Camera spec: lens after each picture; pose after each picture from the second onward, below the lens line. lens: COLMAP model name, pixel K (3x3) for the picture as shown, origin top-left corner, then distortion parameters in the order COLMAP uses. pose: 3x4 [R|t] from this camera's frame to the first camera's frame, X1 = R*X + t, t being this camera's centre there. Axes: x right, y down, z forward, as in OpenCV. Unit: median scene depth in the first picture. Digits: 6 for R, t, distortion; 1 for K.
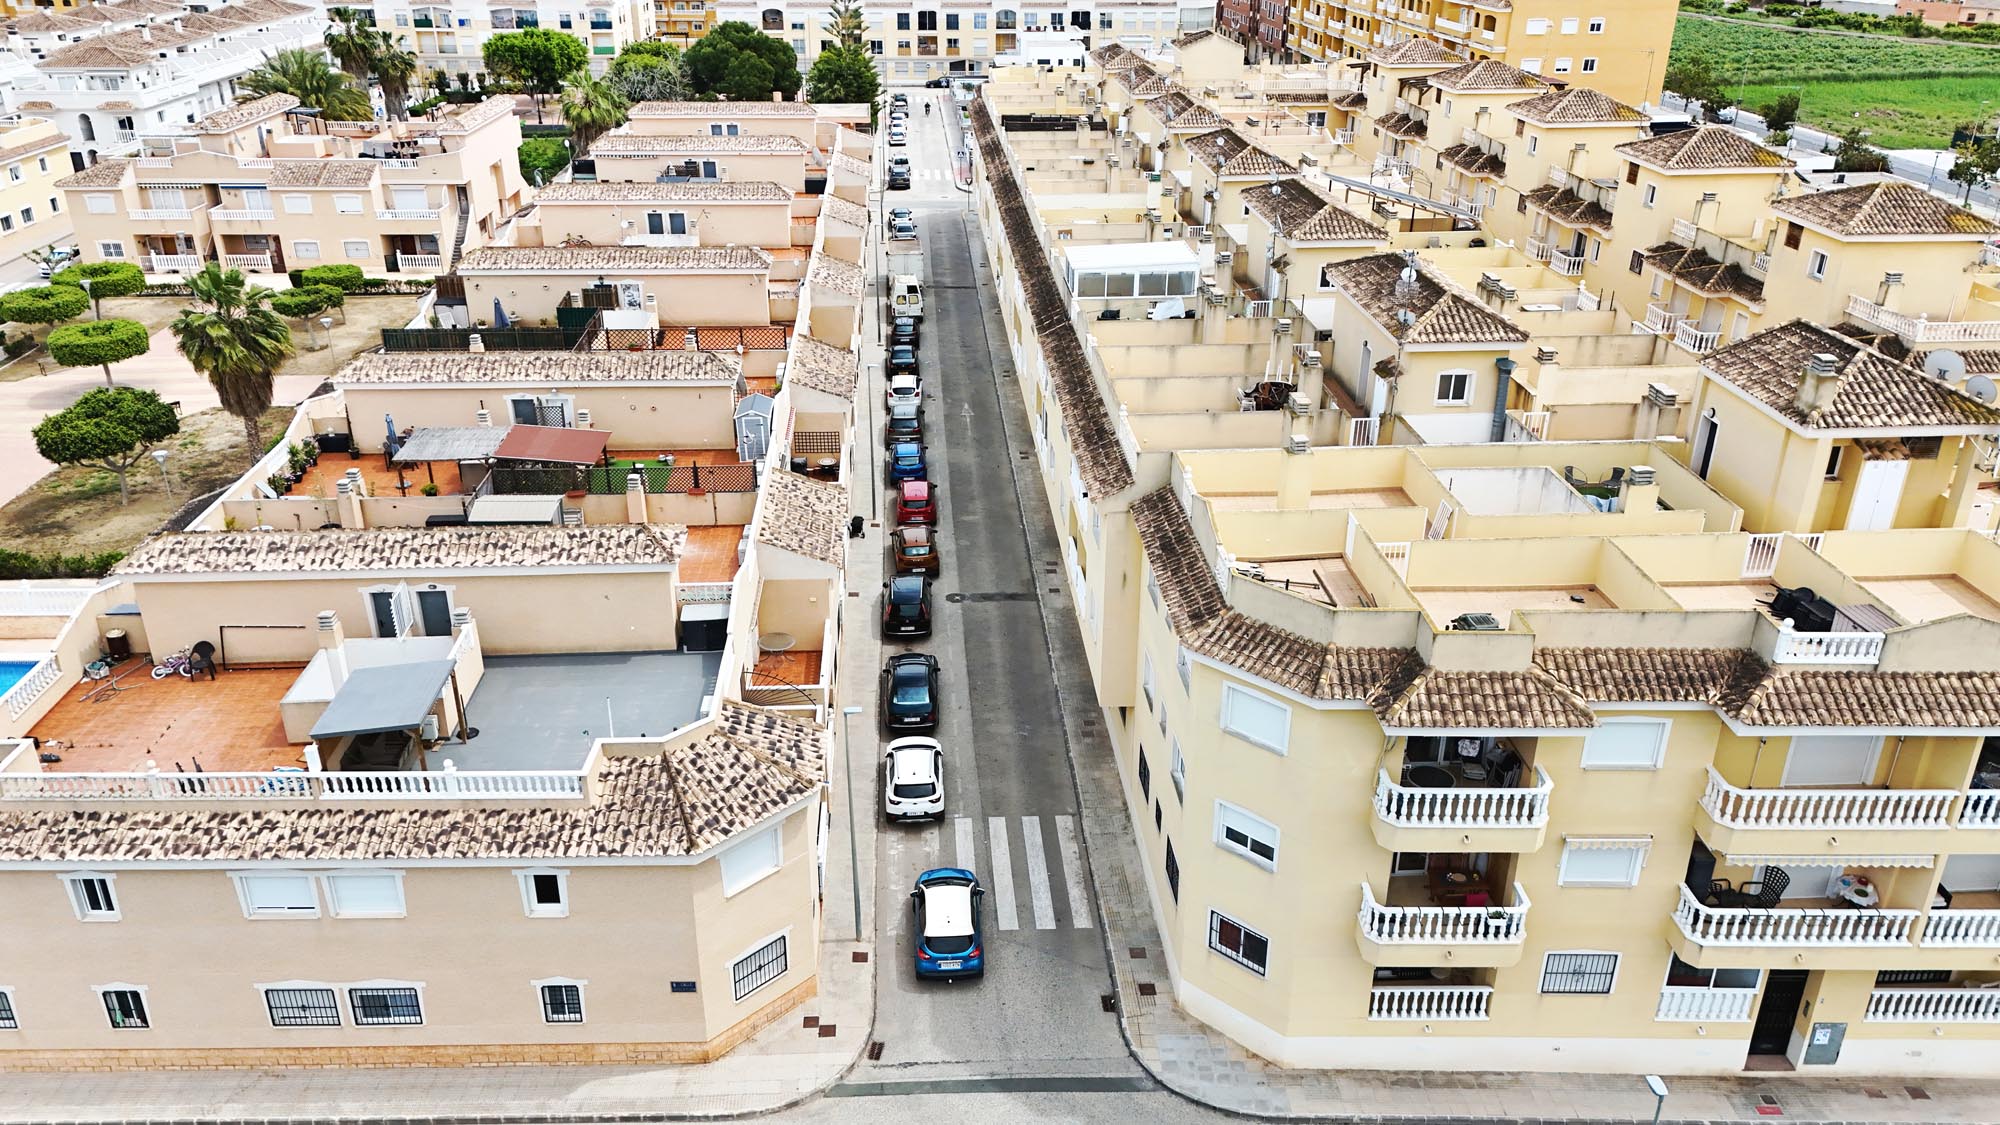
lens RADIAL K [[1471.2, 0, 998.2], [0, 1471.2, 566.6], [0, 0, 1]] dist [0.066417, -0.056723]
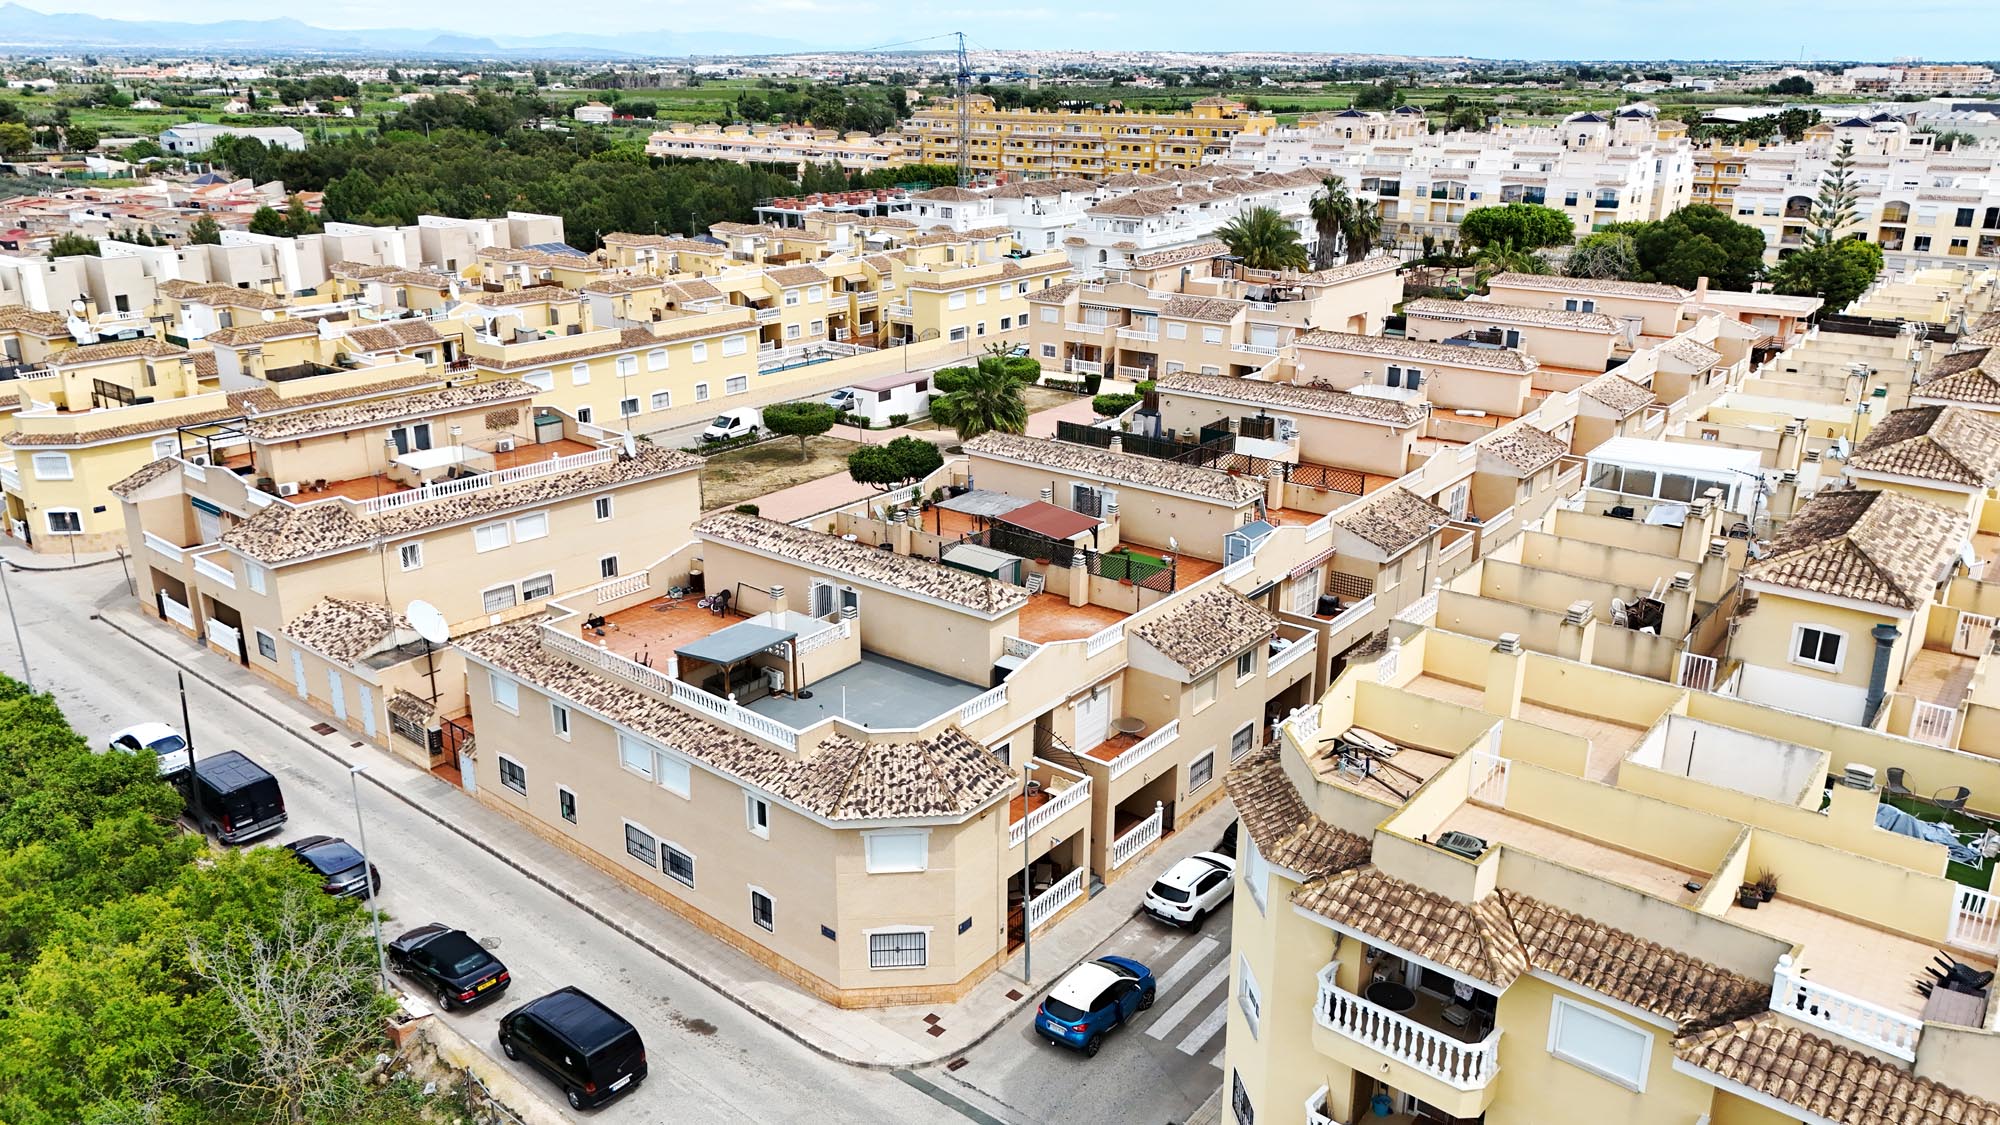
lens RADIAL K [[1471.2, 0, 983.7], [0, 1471.2, 564.6], [0, 0, 1]] dist [0.066417, -0.056723]
pose [[0.746978, 0.213236, -0.629725, 0.345631], [-0.280686, 0.959767, -0.007954, -0.019756], [0.602693, 0.182696, 0.776777, 0.046147]]
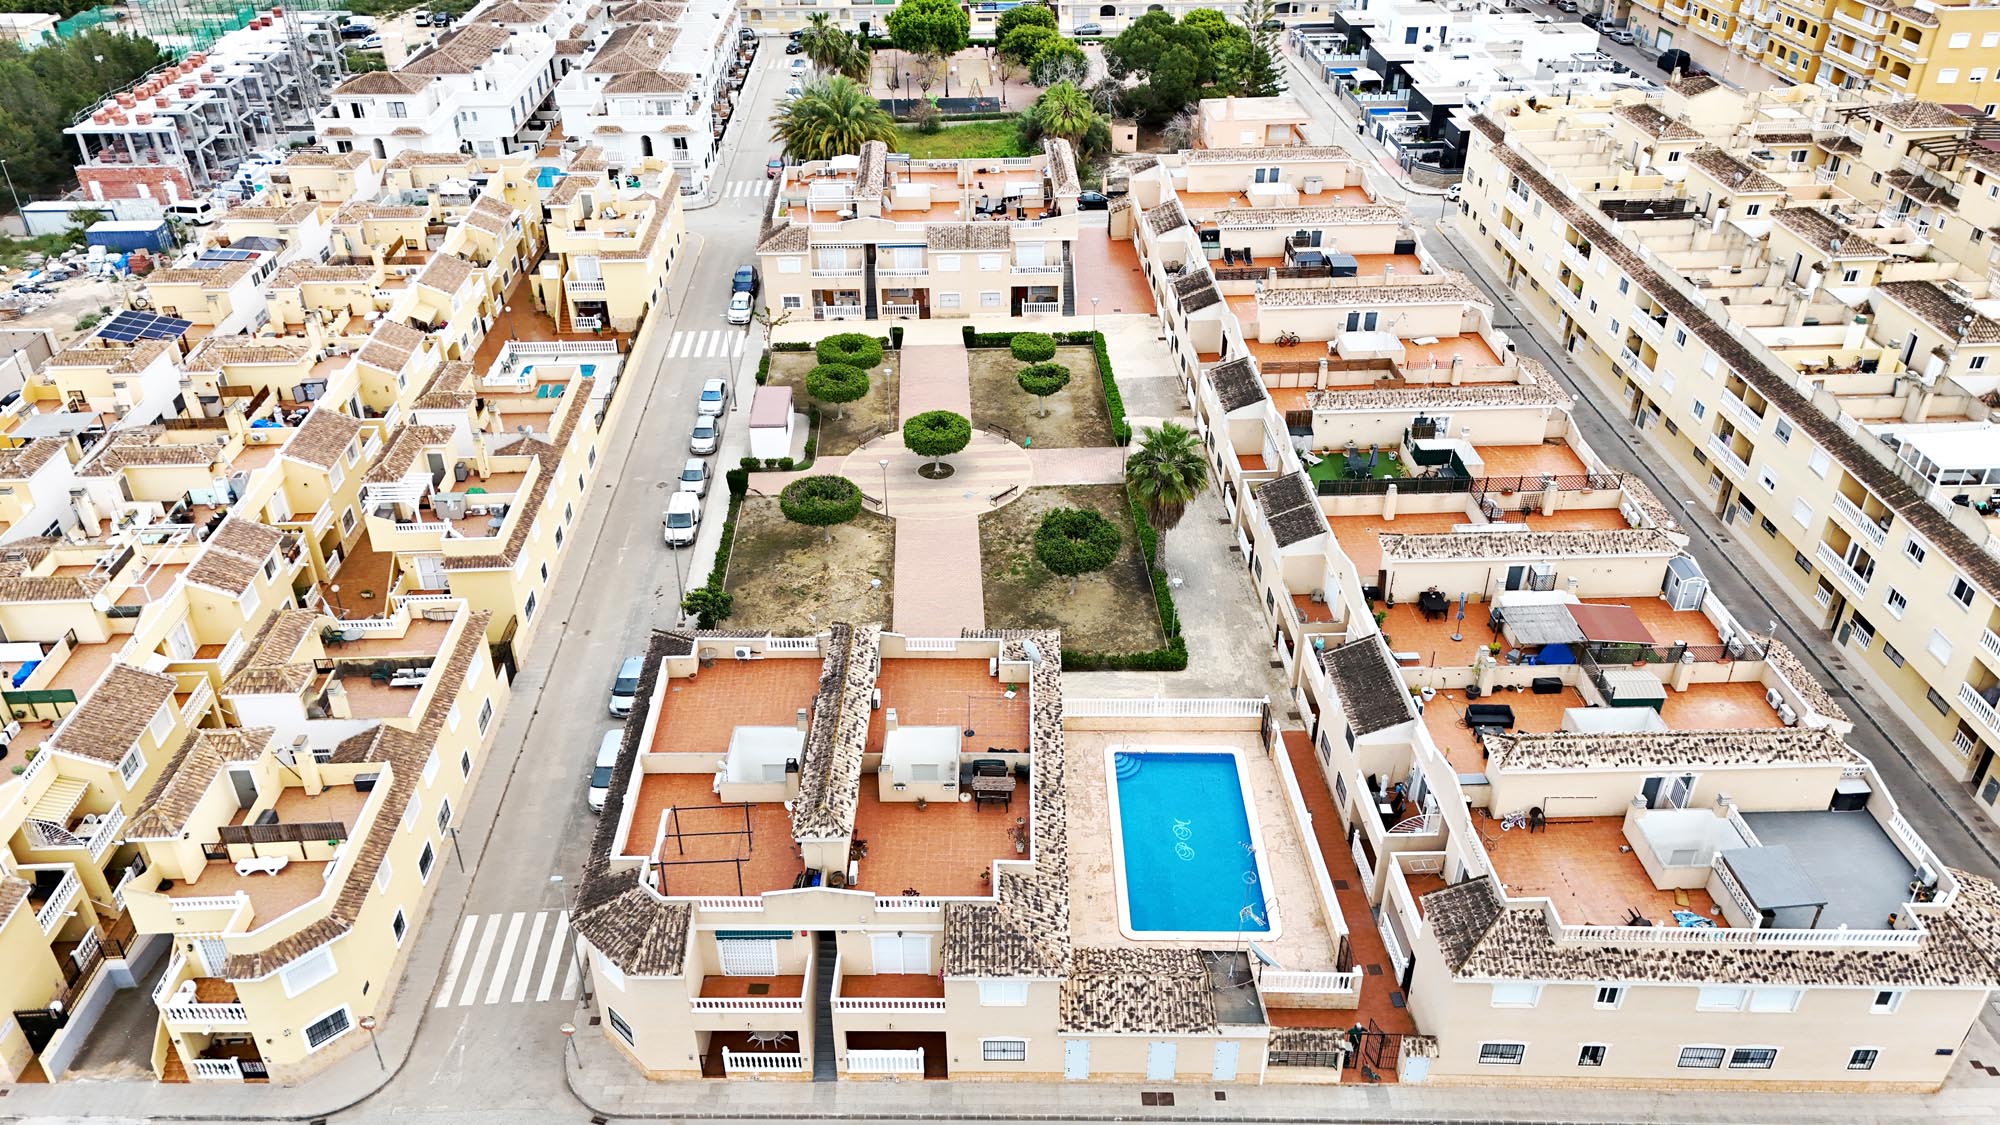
lens RADIAL K [[1471.2, 0, 990.2], [0, 1471.2, 562.1], [0, 0, 1]] dist [0.066417, -0.056723]
pose [[0.999706, 0.001572, -0.024197, -0.715774], [0.001391, 0.992537, 0.121938, -0.263087], [0.024208, -0.121935, 0.992243, -0.340612]]
